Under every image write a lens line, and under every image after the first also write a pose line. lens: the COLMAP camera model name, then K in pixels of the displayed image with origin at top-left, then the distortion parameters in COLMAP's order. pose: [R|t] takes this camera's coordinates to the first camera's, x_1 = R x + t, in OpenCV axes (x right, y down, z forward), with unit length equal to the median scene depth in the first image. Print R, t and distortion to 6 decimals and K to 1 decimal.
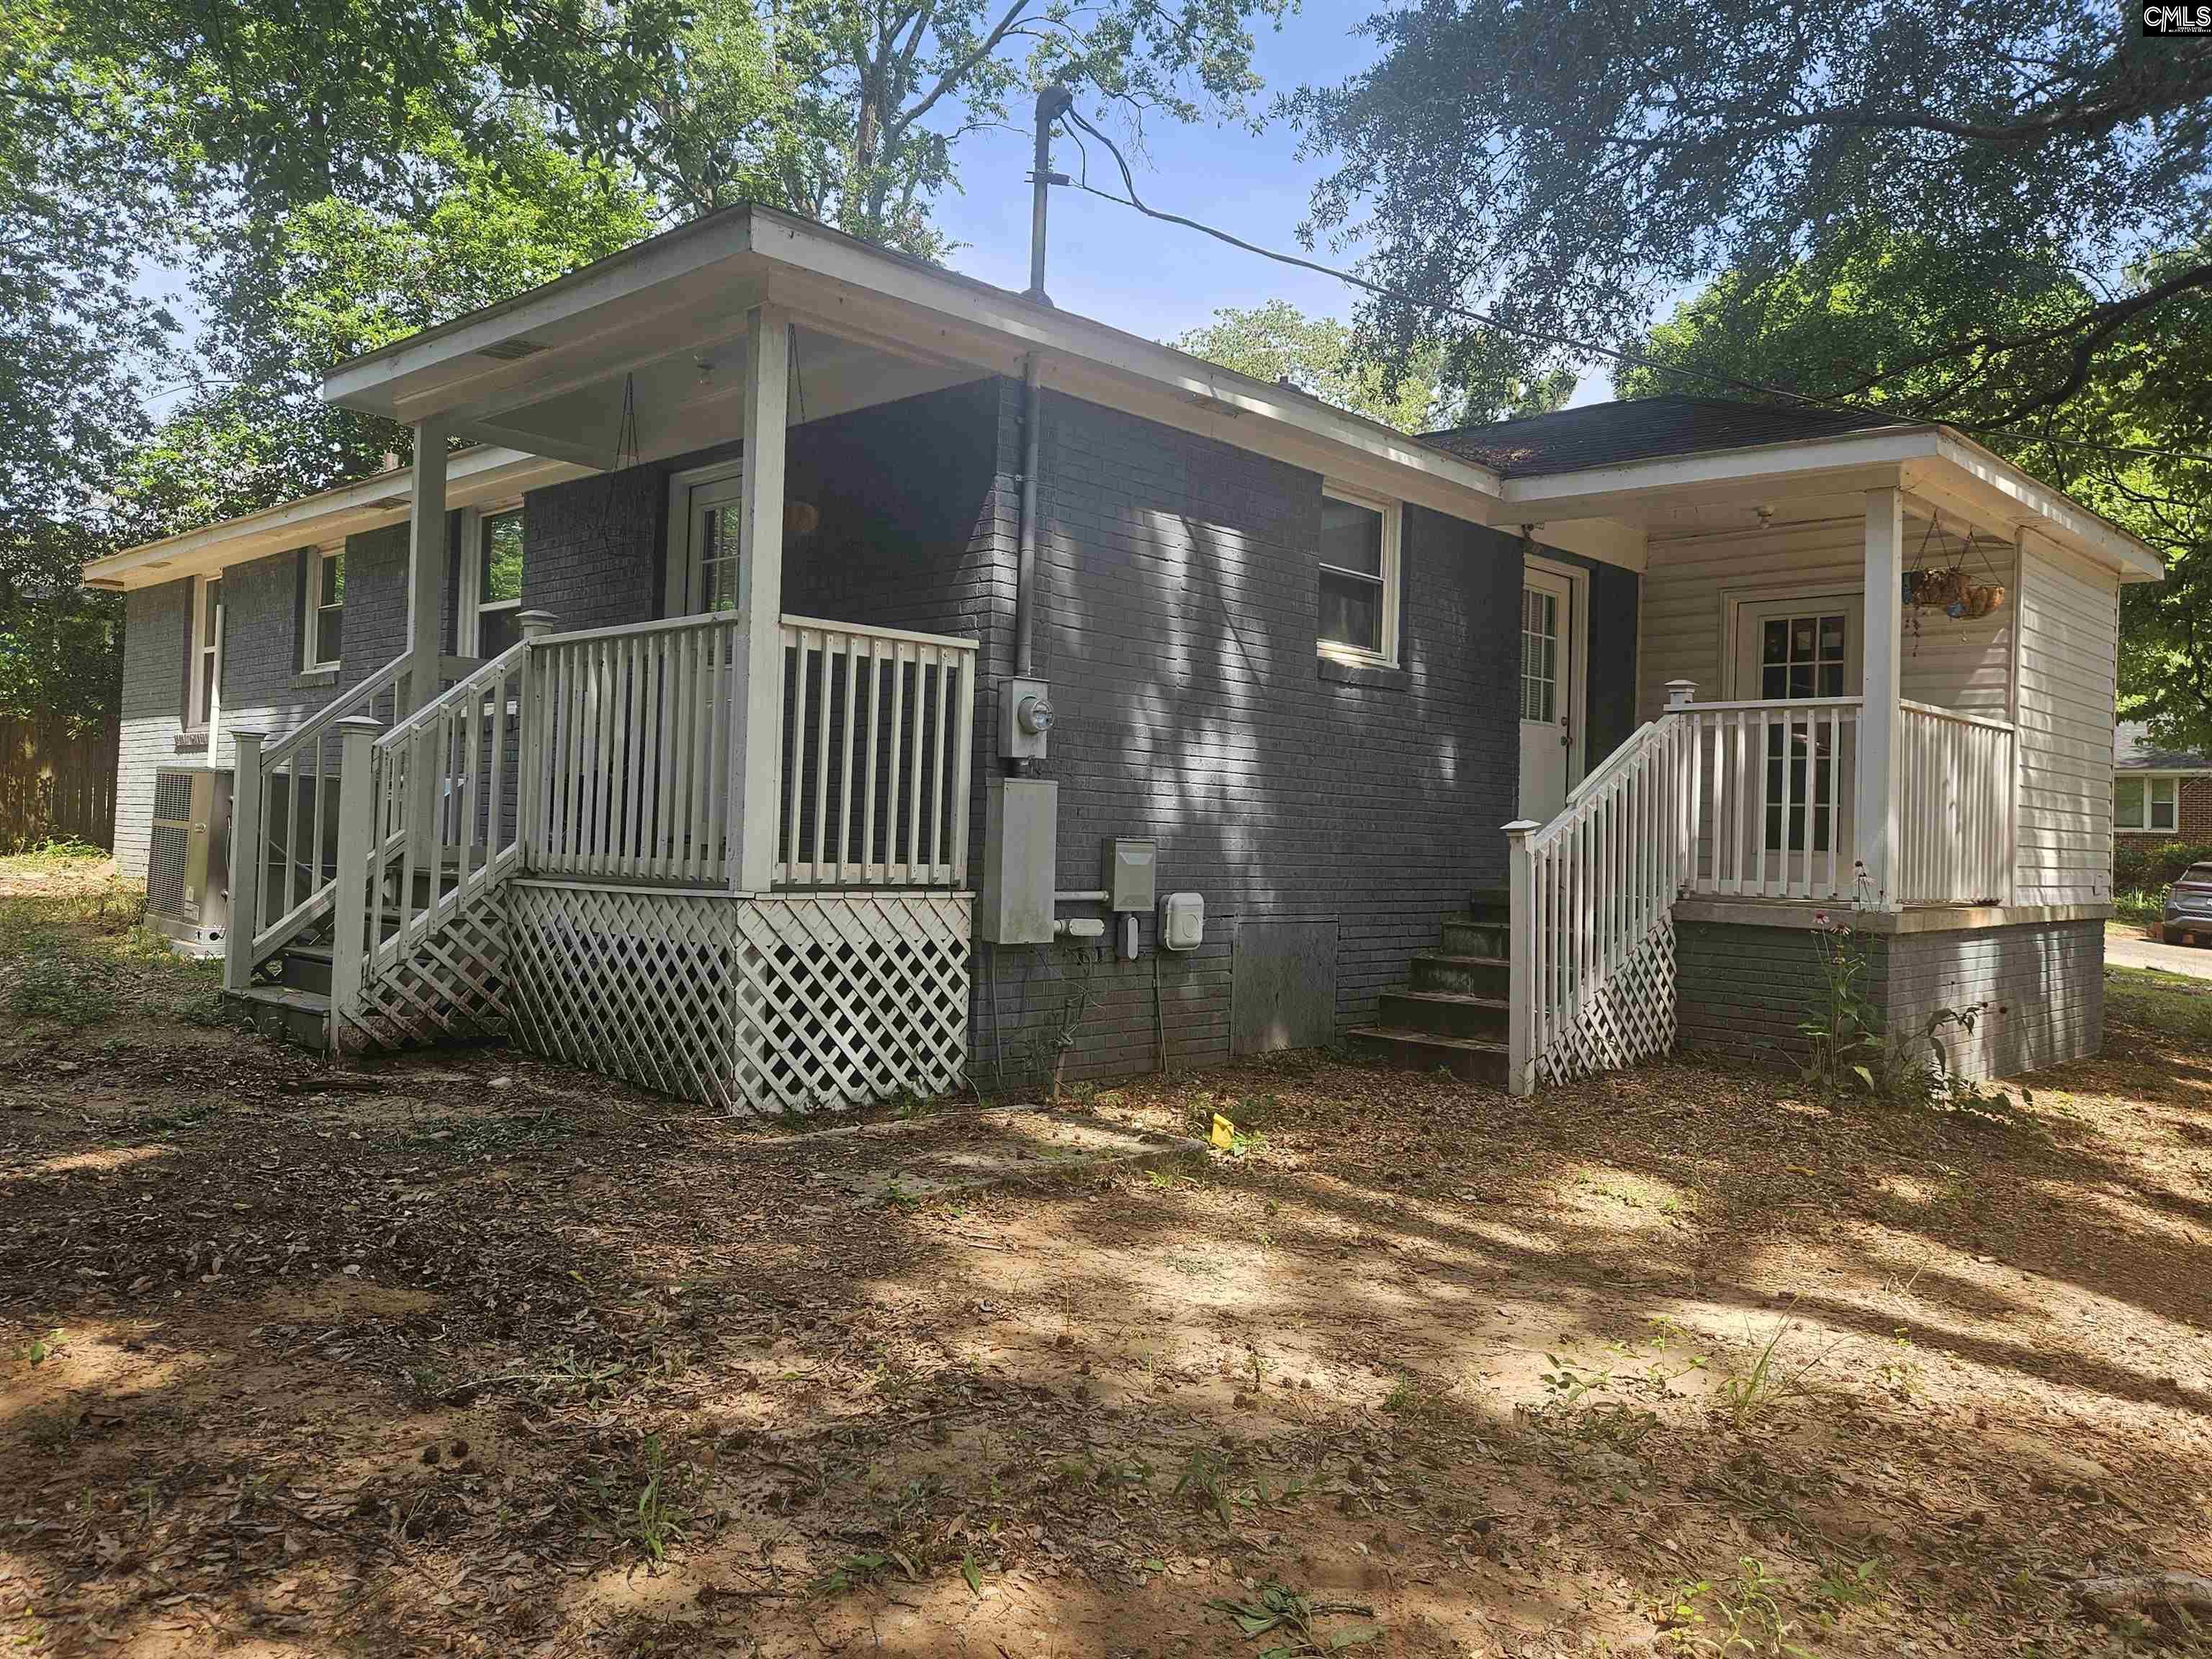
lens RADIAL K [[1638.0, 0, 1199.7], [0, 1638.0, 807.2], [0, 0, 1]] dist [0.131511, 0.000001]
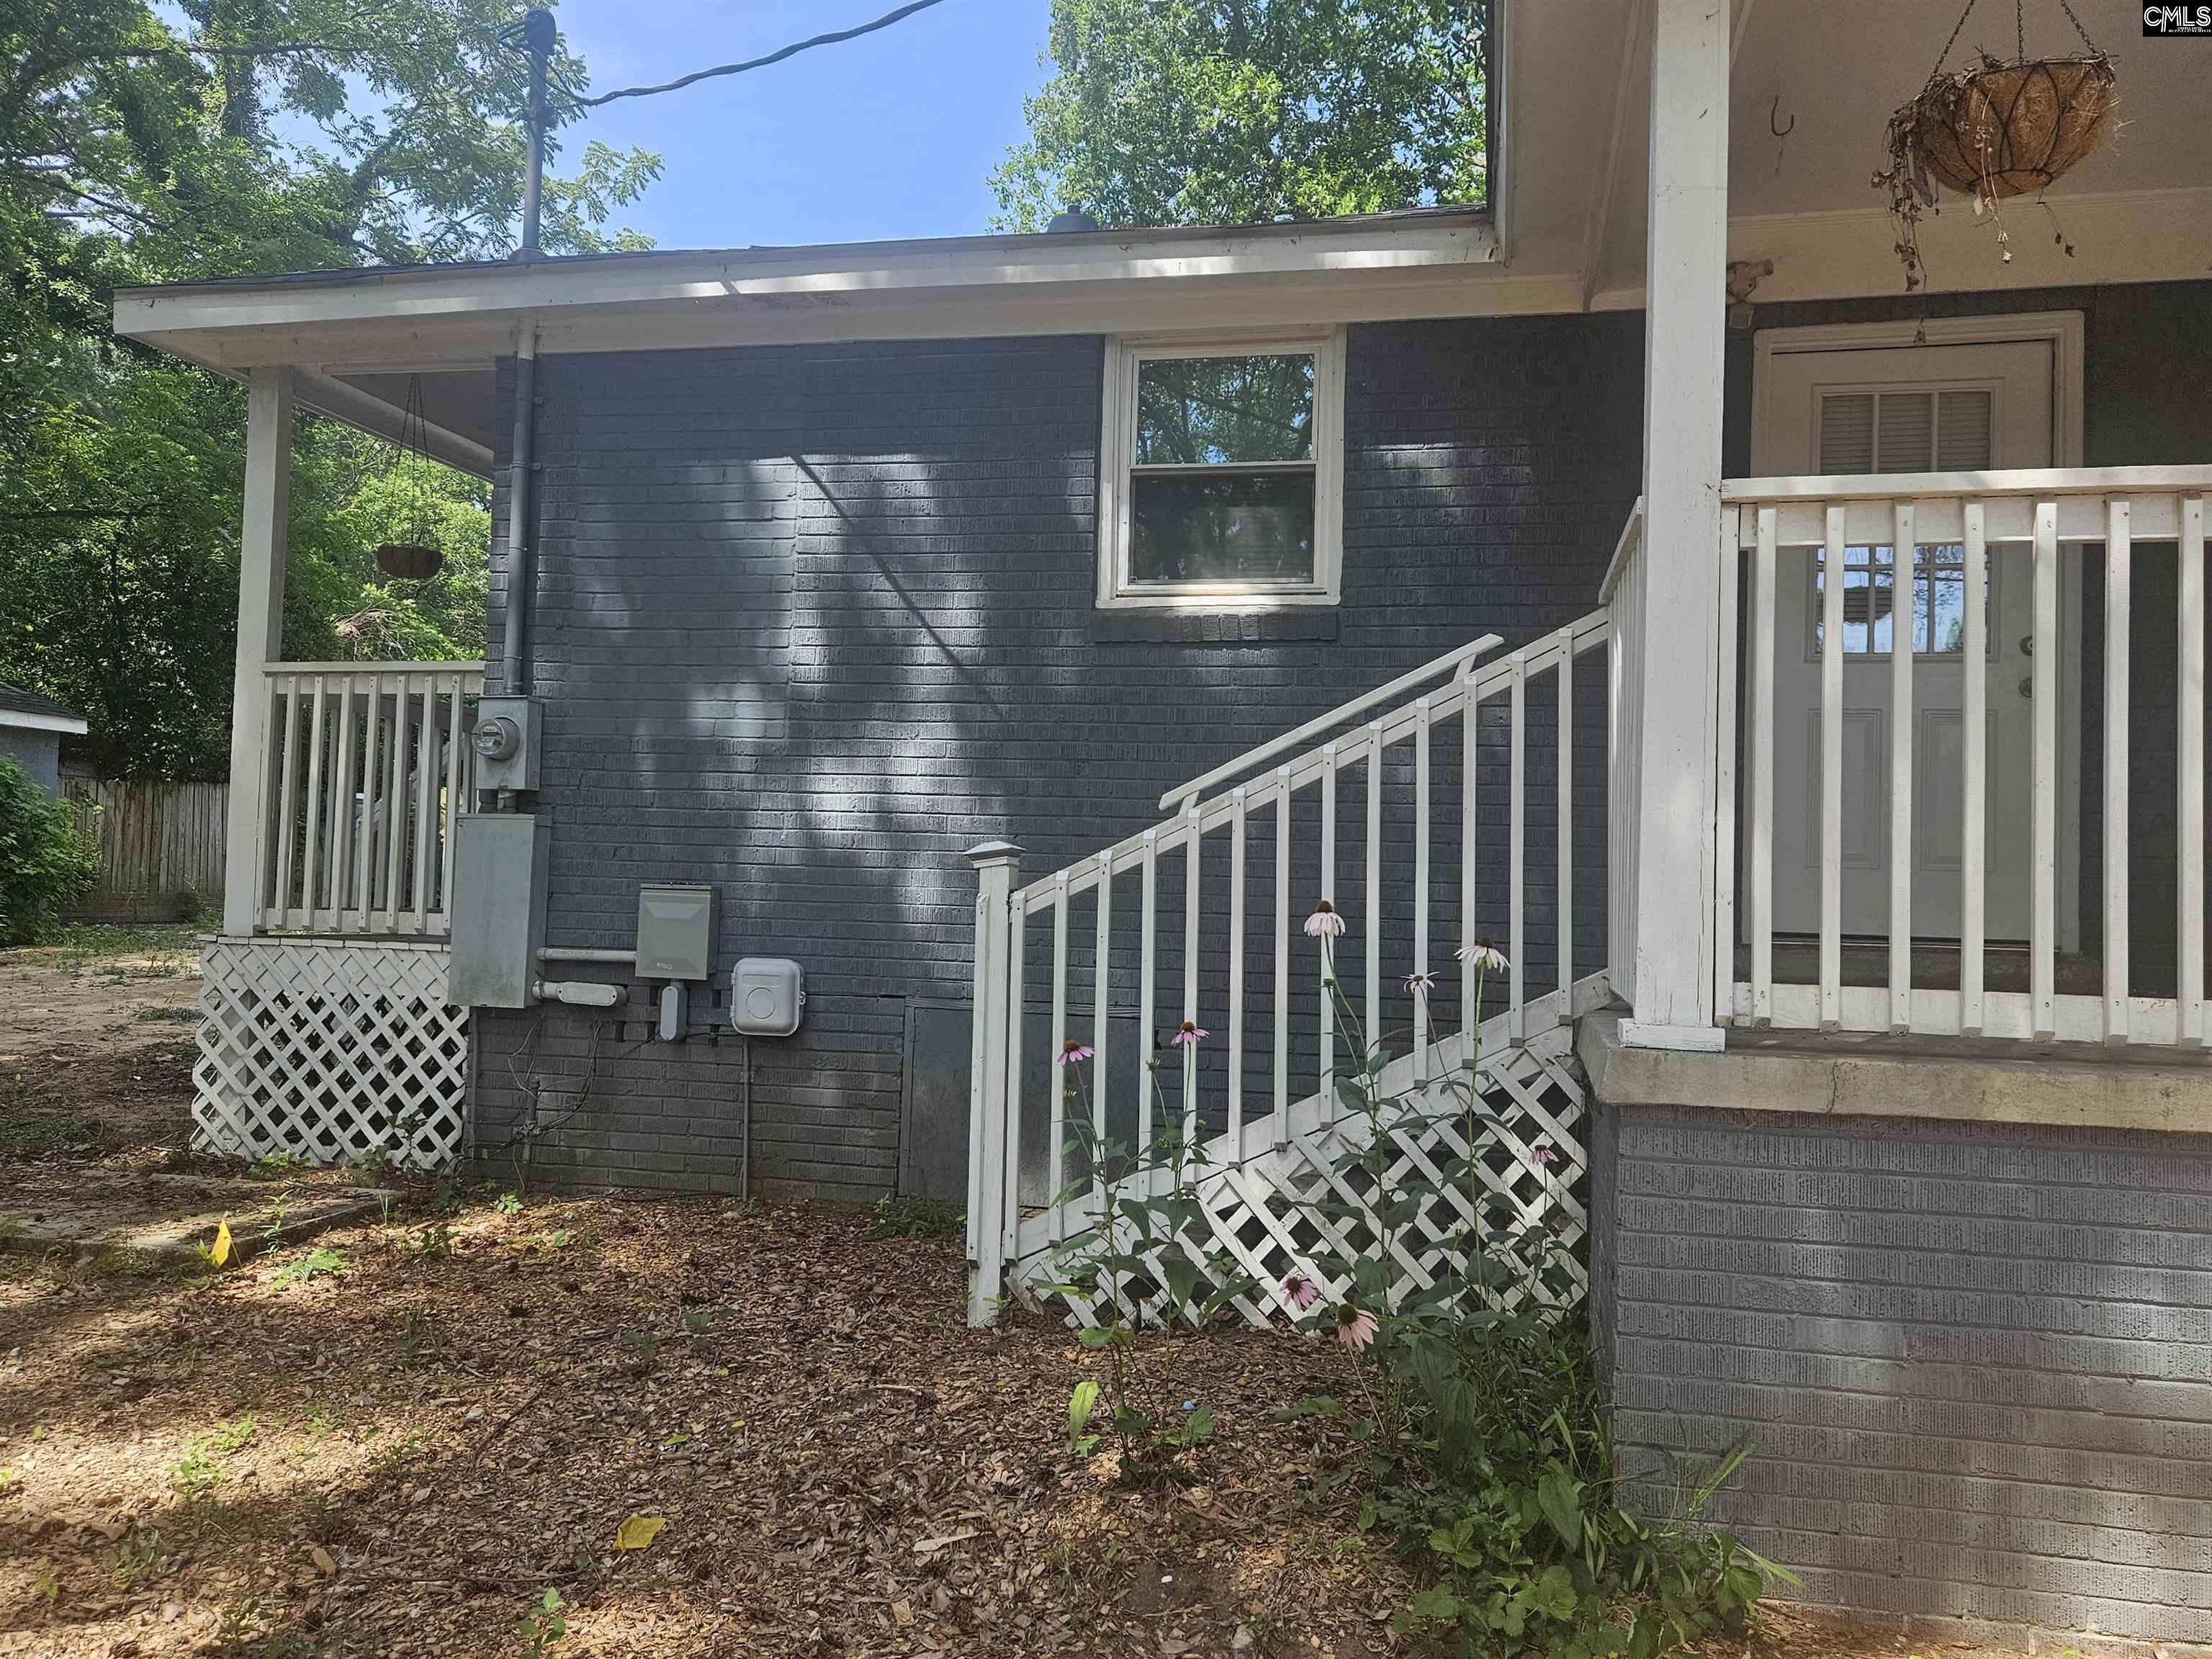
lens RADIAL K [[1715.9, 0, 1106.0], [0, 1715.9, 829.5], [0, 0, 1]] dist [0.092531, -0.110991]
pose [[0.487827, -0.052847, -0.871339, 0.823726], [0.004369, 0.998301, -0.058101, 0.044112], [0.872930, 0.024537, 0.487229, 0.831117]]
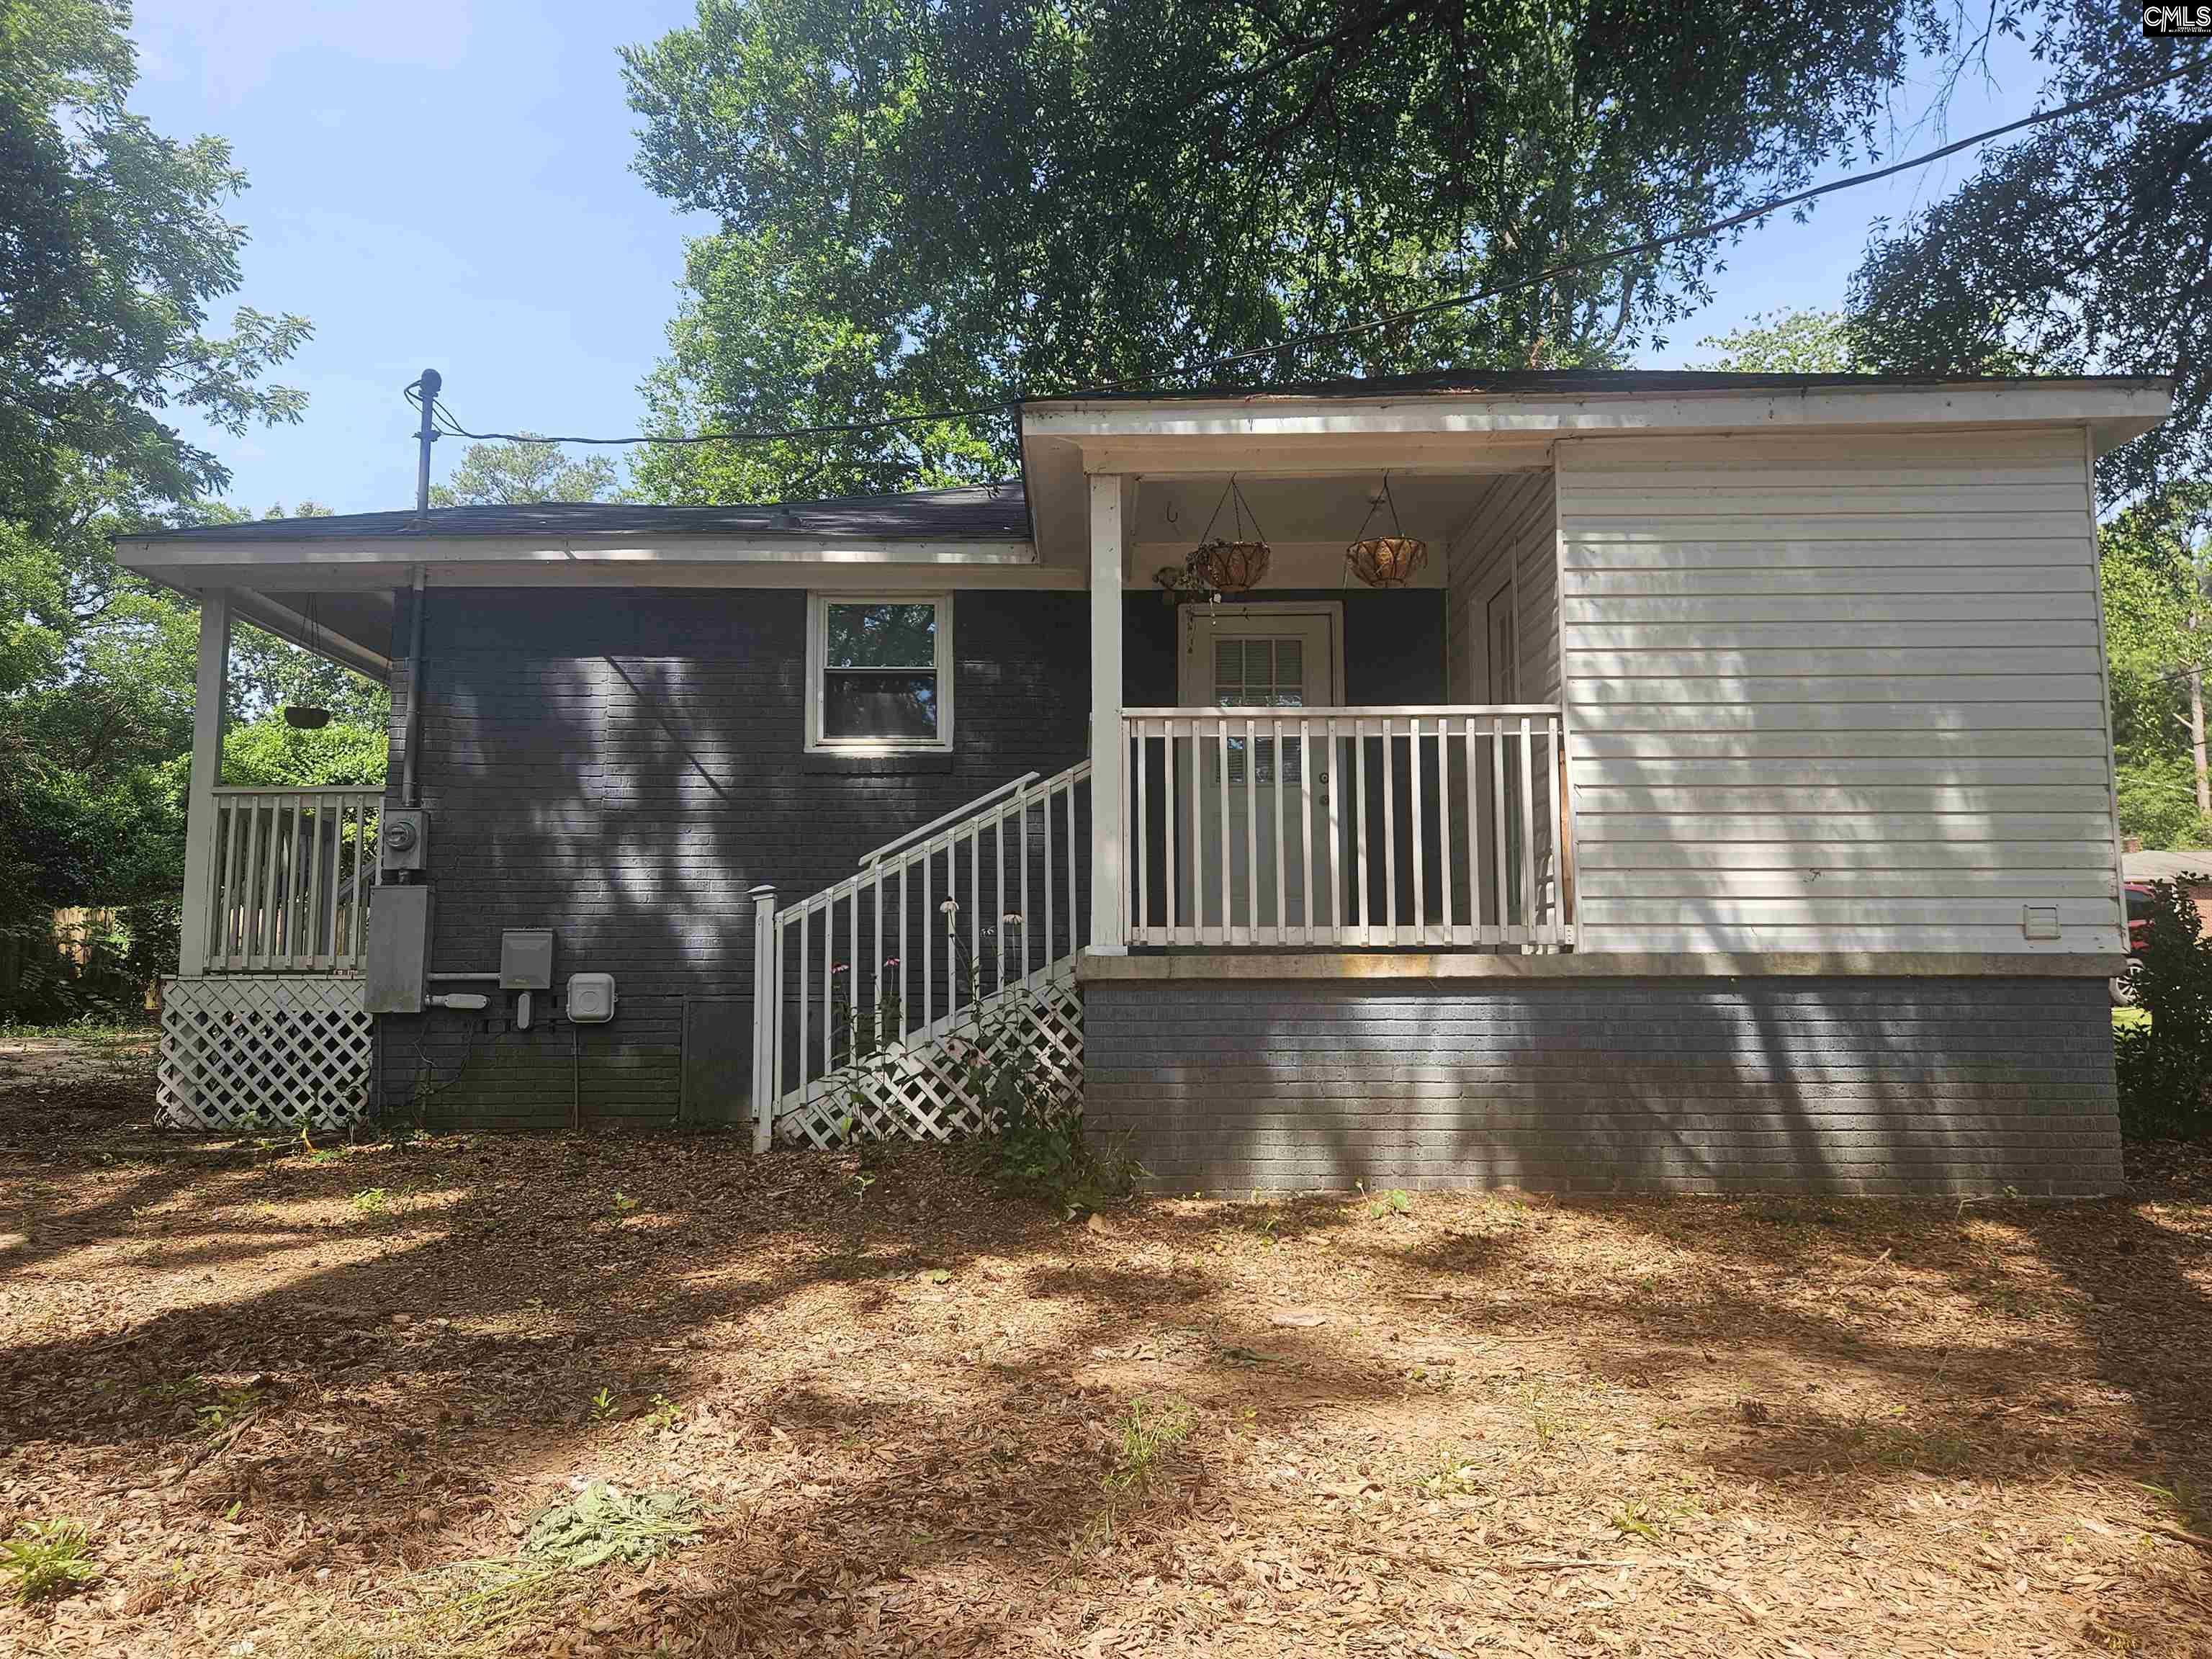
lens RADIAL K [[1715.9, 0, 1106.0], [0, 1715.9, 829.5], [0, 0, 1]] dist [0.092531, -0.110991]
pose [[0.674654, -0.119297, -0.728430, 1.259850], [0.038718, 0.991214, -0.126475, 0.132493], [0.737118, 0.057123, 0.673345, 0.483104]]
